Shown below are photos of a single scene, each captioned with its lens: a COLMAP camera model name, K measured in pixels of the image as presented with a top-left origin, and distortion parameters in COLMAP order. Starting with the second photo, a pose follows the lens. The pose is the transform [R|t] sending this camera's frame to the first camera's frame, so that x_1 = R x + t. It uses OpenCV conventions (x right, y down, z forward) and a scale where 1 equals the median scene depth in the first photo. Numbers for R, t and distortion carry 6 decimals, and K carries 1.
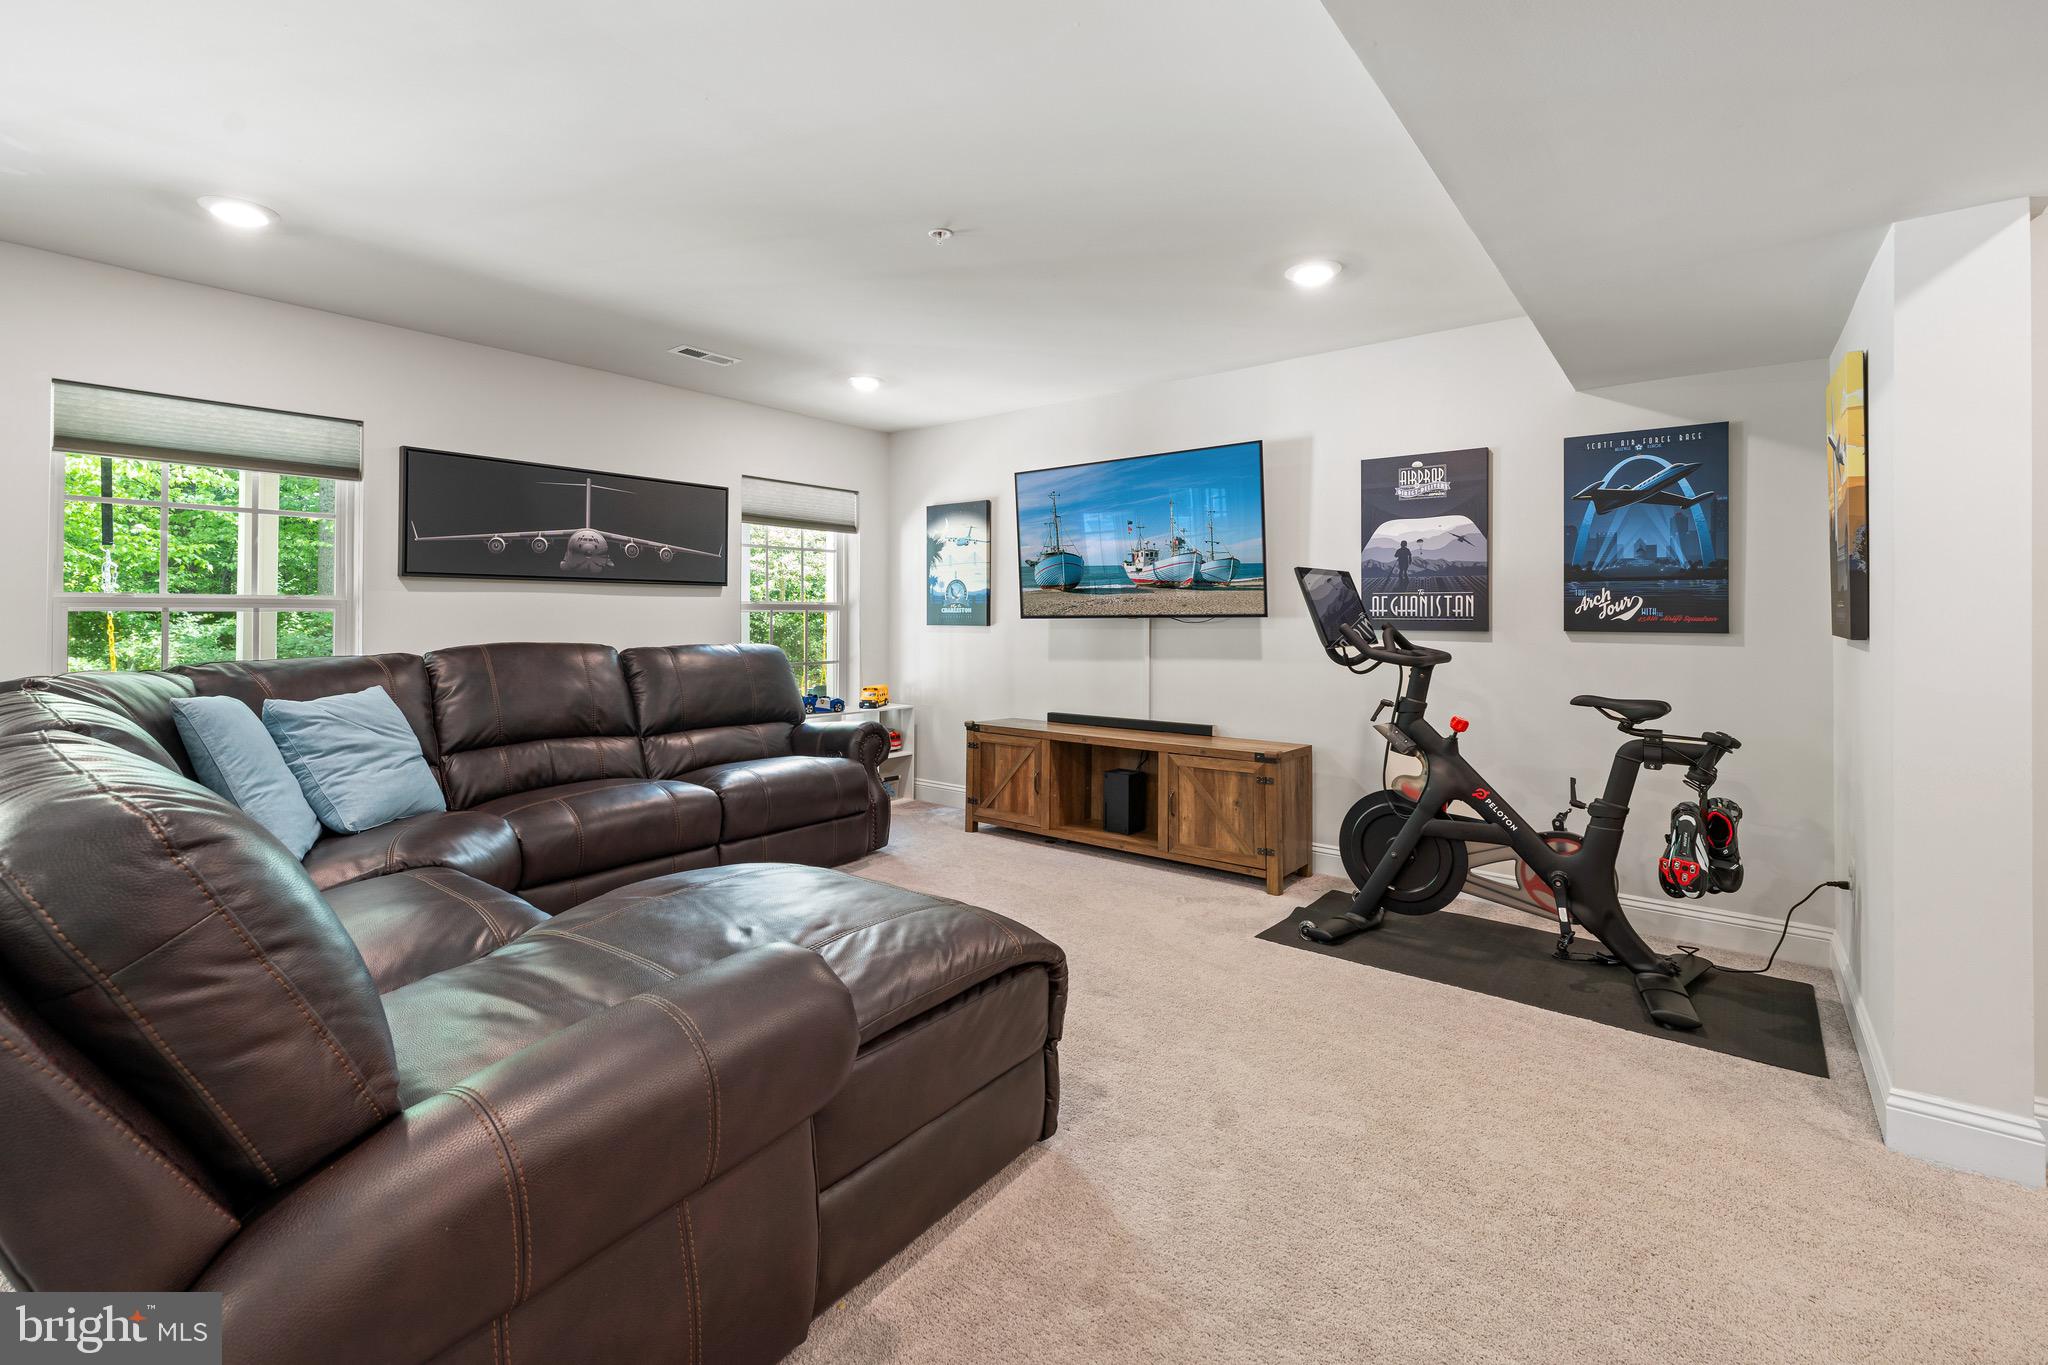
lens RADIAL K [[887.4, 0, 1022.3], [0, 887.4, 622.0], [0, 0, 1]] dist [-0.000435, -0.000181]
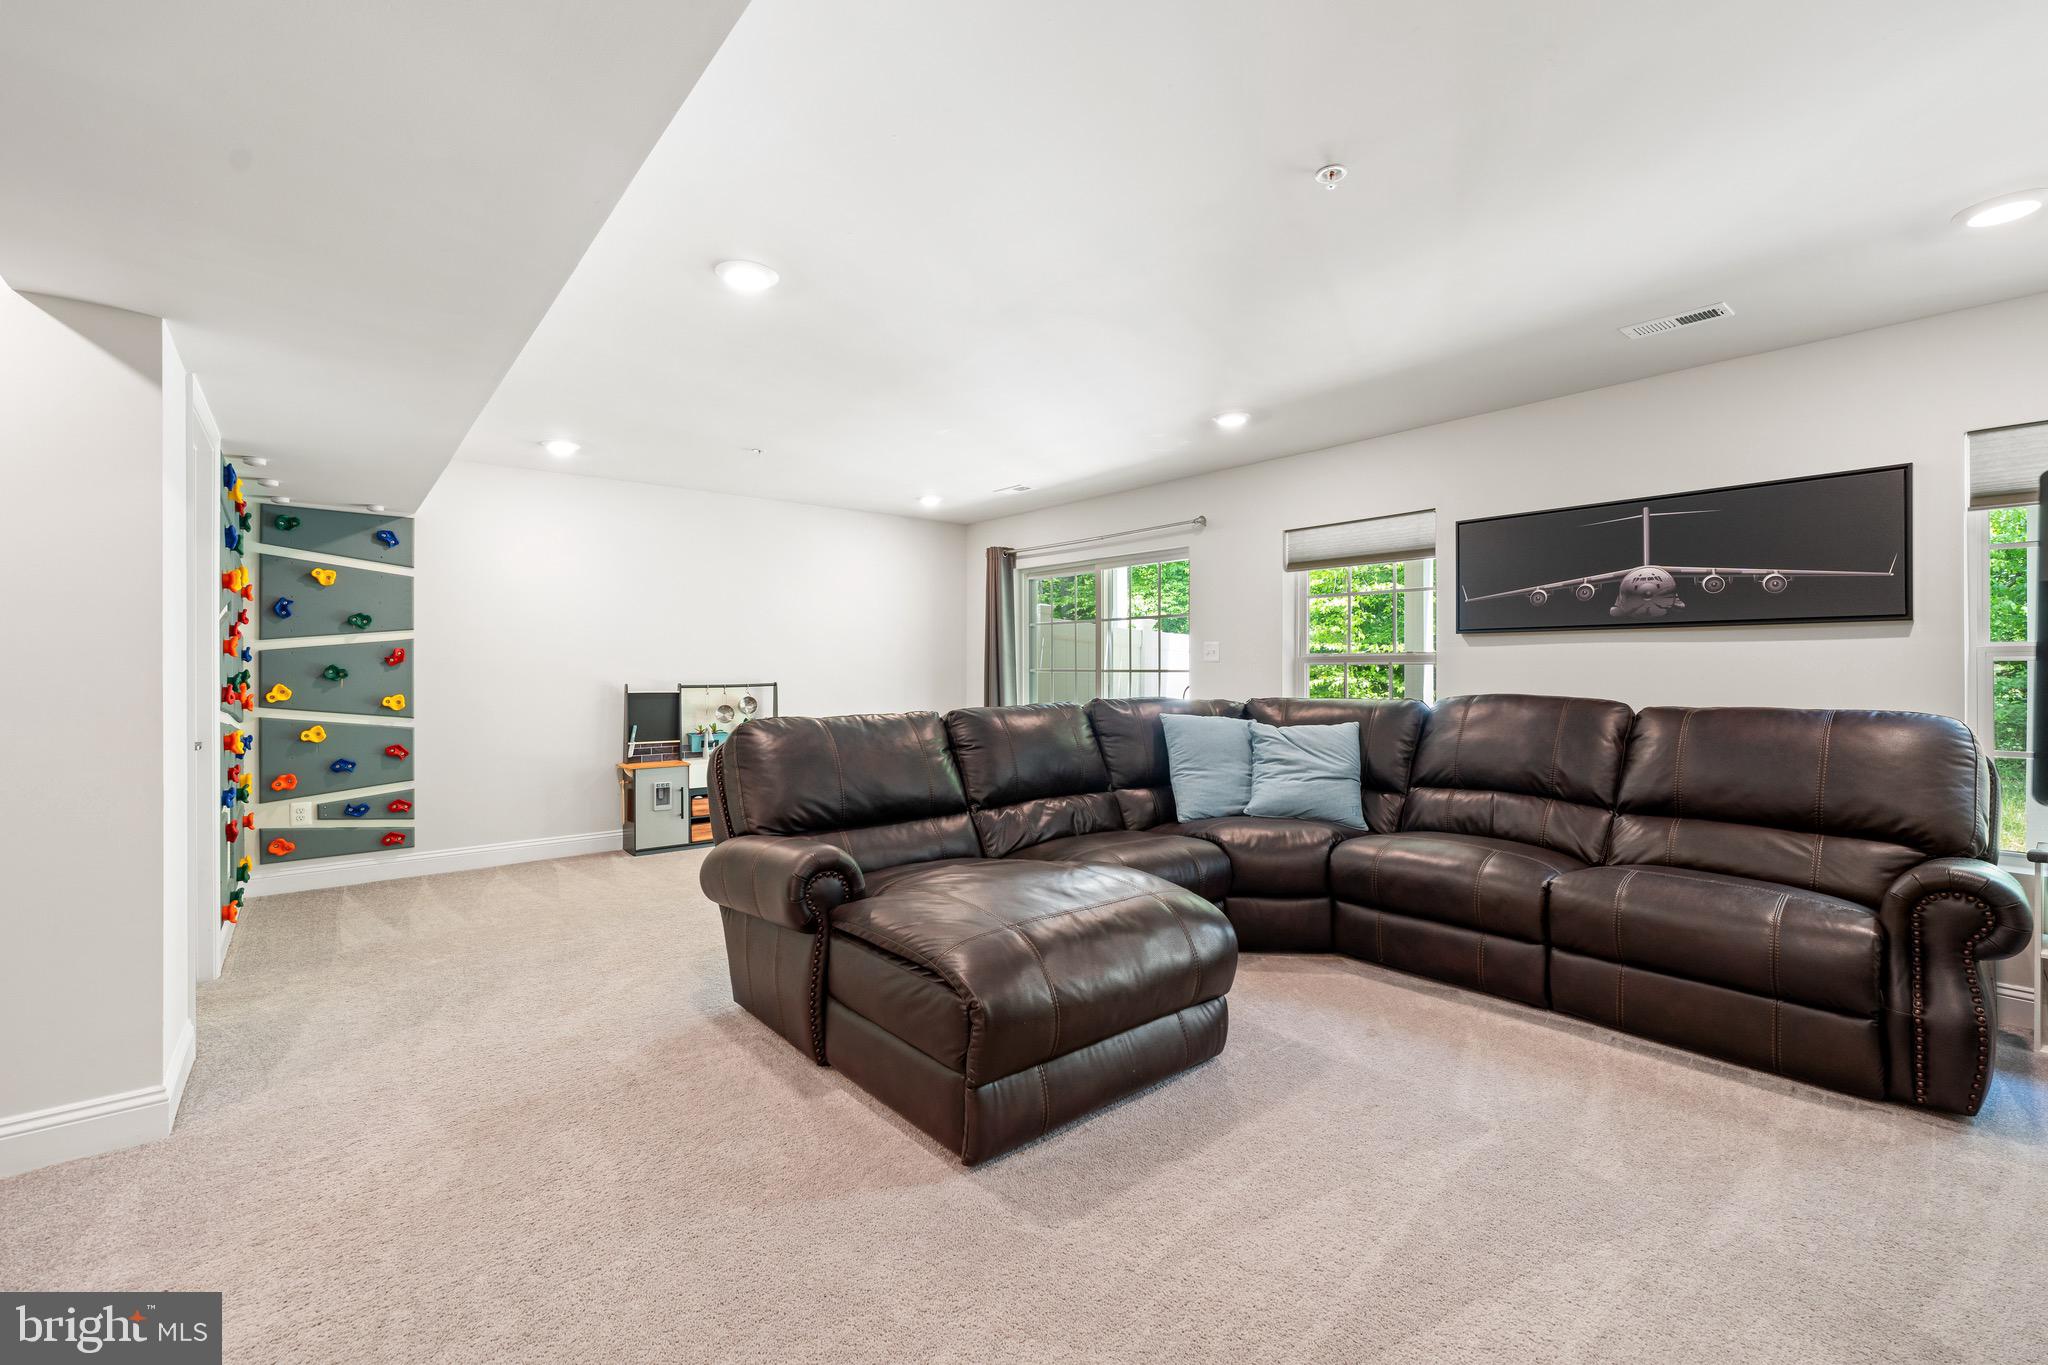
lens RADIAL K [[891.8, 0, 1020.2], [0, 891.8, 668.3], [0, 0, 1]] dist [-0.000603, -0.000128]
pose [[-0.221222, 0.001174, -0.975223, 0.517297], [-0.004712, 0.999986, 0.002273, -0.005856], [0.975212, 0.005098, -0.221213, 0.639732]]
